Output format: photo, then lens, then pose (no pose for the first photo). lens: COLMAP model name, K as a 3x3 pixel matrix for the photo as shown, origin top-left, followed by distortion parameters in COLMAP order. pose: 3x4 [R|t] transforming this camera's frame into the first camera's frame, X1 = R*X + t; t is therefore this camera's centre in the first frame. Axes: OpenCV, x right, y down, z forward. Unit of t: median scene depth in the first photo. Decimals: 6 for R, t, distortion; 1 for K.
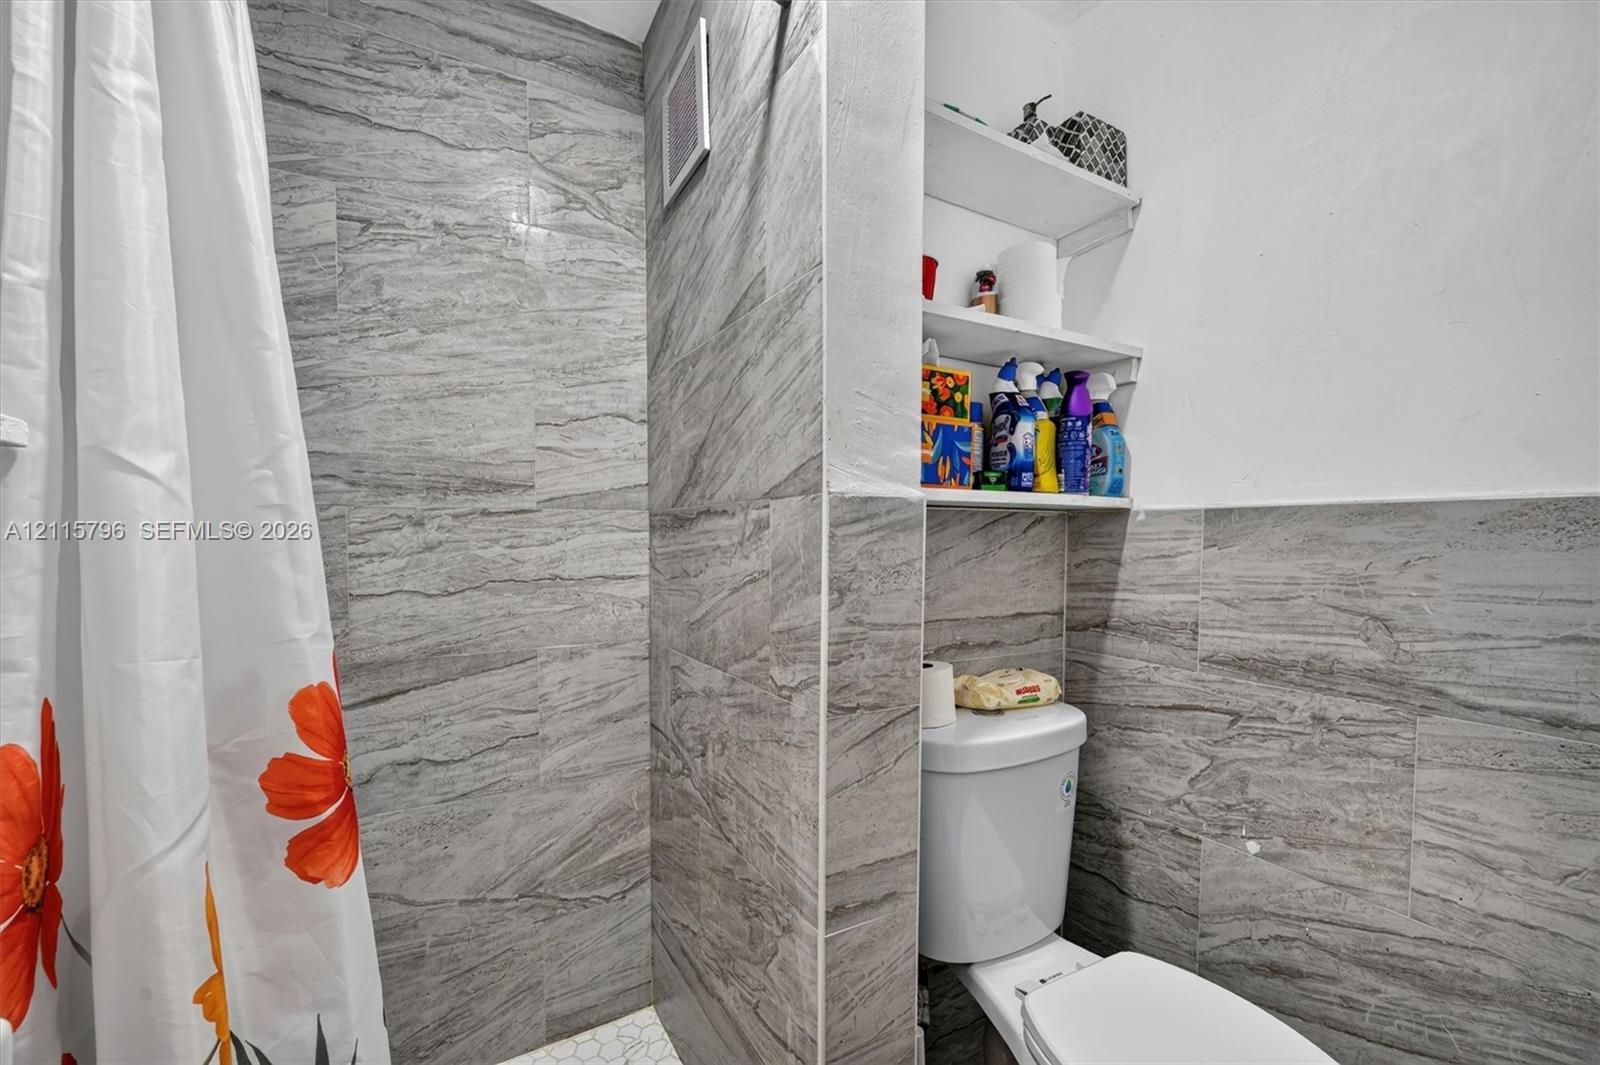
lens RADIAL K [[641.4, 0, 803.8], [0, 641.4, 540.7], [0, 0, 1]] dist [-0.002732, -0.000177]
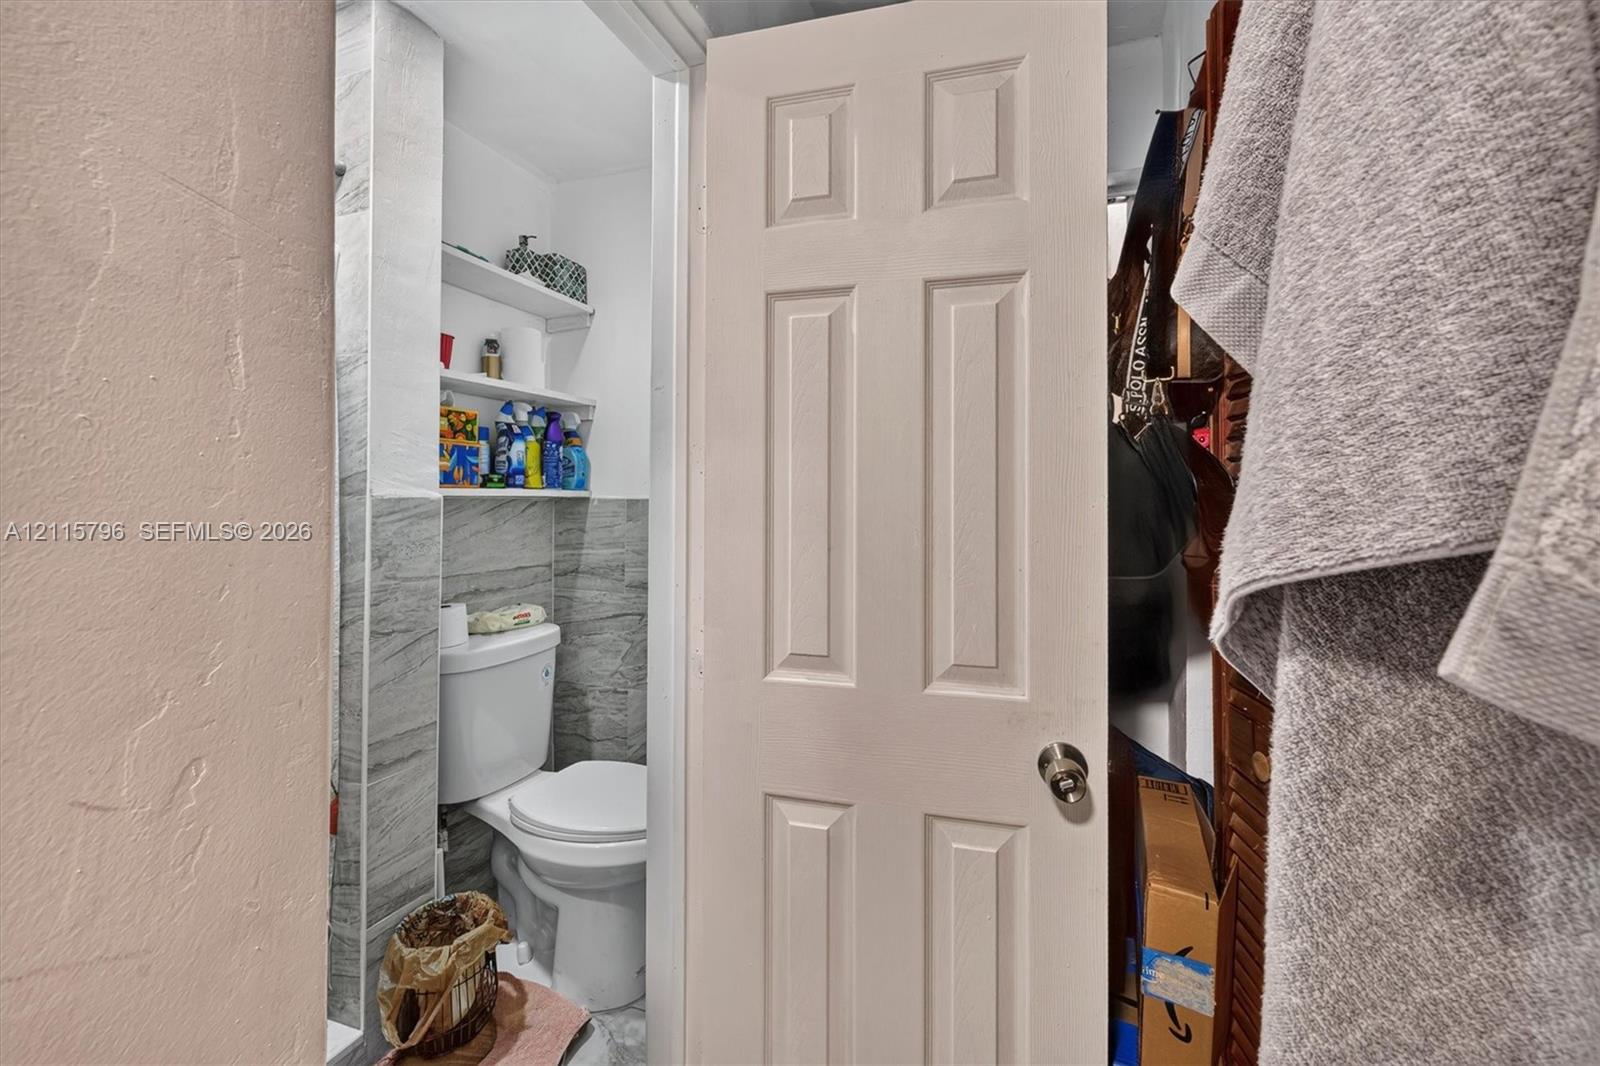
lens RADIAL K [[641.4, 0, 812.7], [0, 641.4, 495.2], [0, 0, 1]] dist [-0.002732, -0.000177]
pose [[0.773715, 0.002849, 0.633527, -0.084902], [0.001894, 0.999975, -0.006809, -0.045455], [-0.633531, 0.006468, 0.773691, -0.639121]]
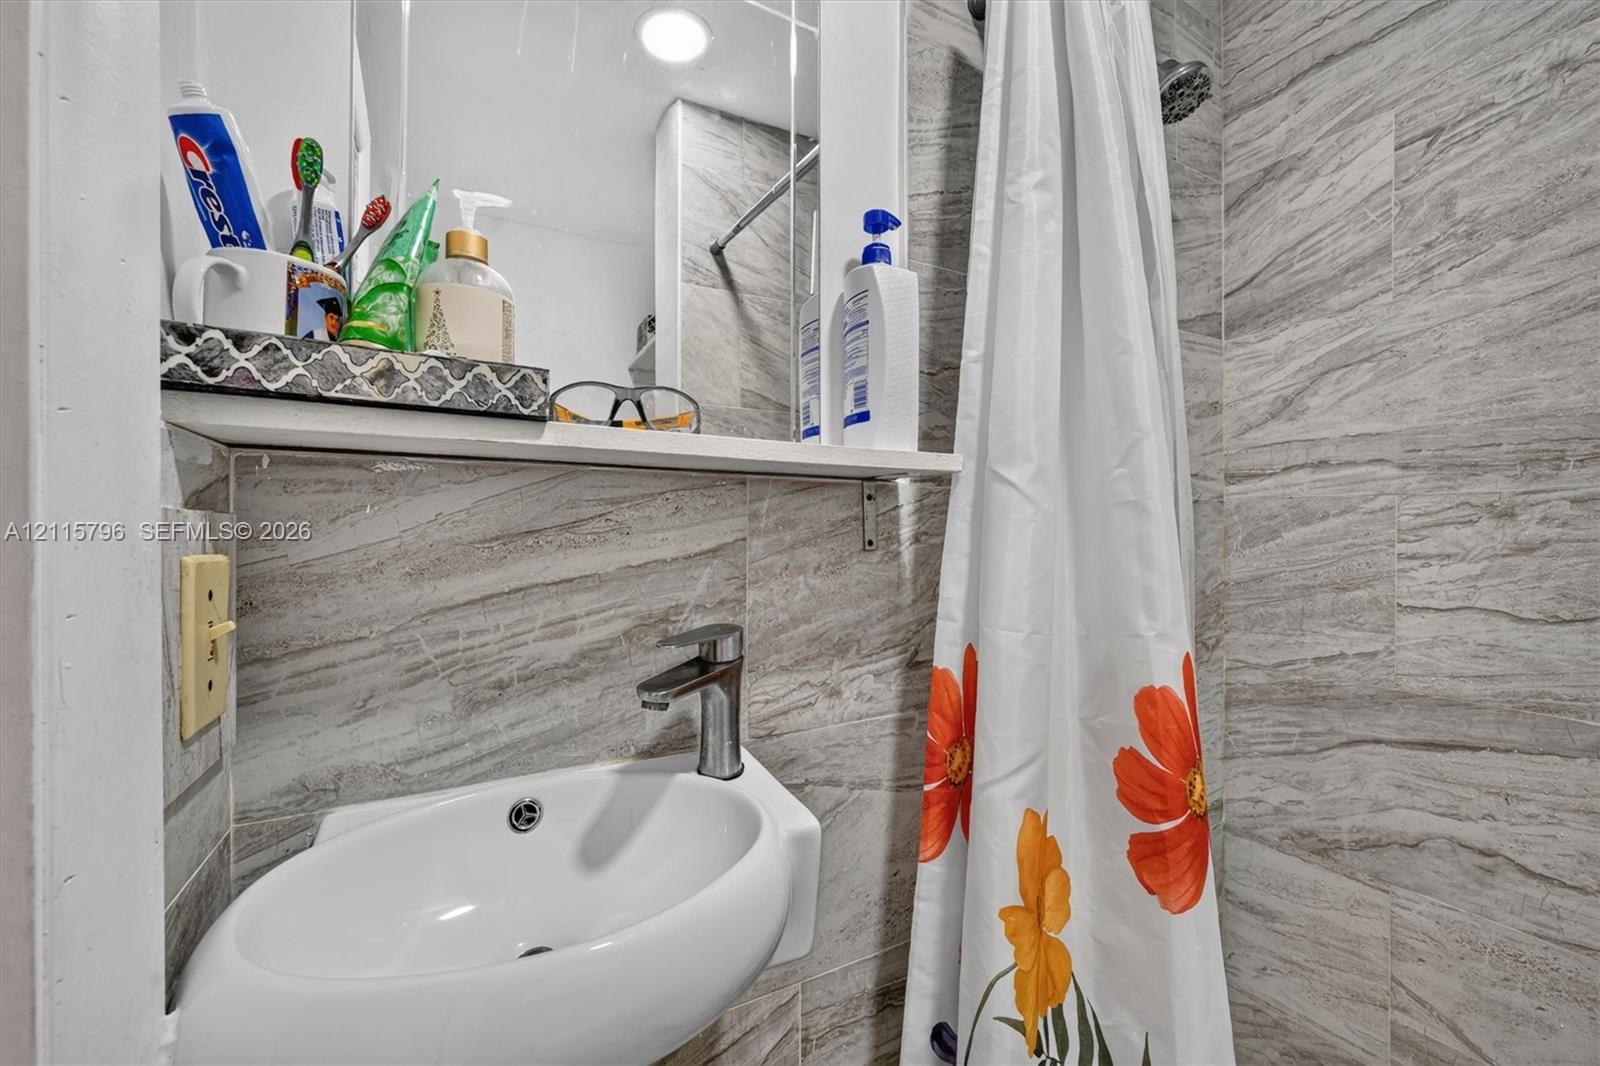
lens RADIAL K [[641.4, 0, 802.0], [0, 641.4, 521.6], [0, 0, 1]] dist [-0.002732, -0.000177]
pose [[-0.015616, -0.015220, -0.999762, 0.132655], [-0.007992, 0.999854, -0.015097, -0.002552], [0.999846, 0.007754, -0.015735, 0.302855]]
